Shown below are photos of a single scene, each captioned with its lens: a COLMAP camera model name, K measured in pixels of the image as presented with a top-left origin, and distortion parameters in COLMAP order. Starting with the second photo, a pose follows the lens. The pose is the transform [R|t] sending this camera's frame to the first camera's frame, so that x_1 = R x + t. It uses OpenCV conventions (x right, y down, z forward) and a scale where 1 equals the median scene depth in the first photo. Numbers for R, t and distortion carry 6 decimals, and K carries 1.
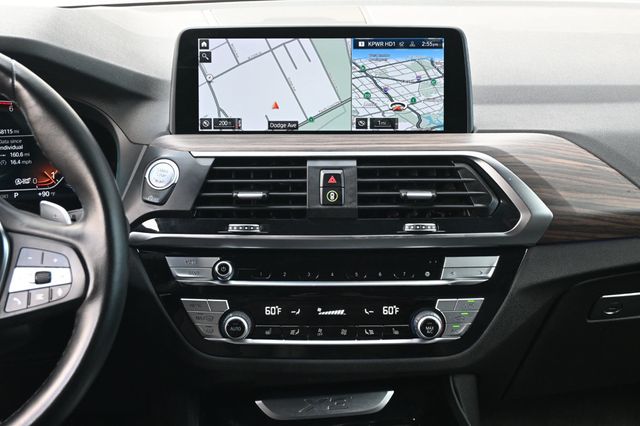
lens RADIAL K [[1067.2, 0, 320.0], [0, 1067.2, 213.0], [0, 0, 1]] dist [0.003565, 0.037144]
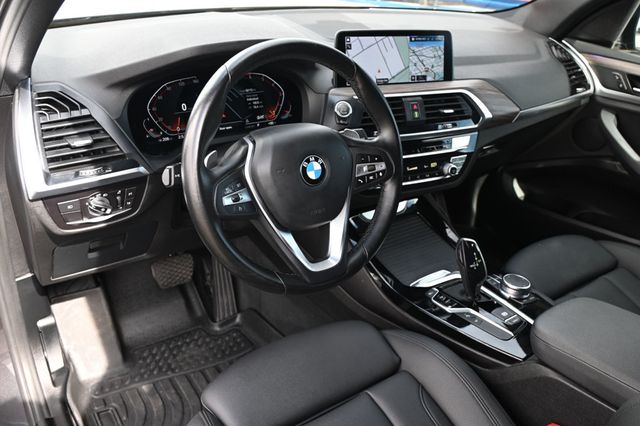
lens RADIAL K [[531.6, 0, 320.0], [0, 531.6, 213.0], [0, 0, 1]] dist [-0.003674, -0.000683]
pose [[0.887106, -0.149841, 0.436567, -0.627325], [0.057861, 0.974479, 0.216892, -0.063140], [-0.457925, -0.167146, 0.873136, 0.121767]]
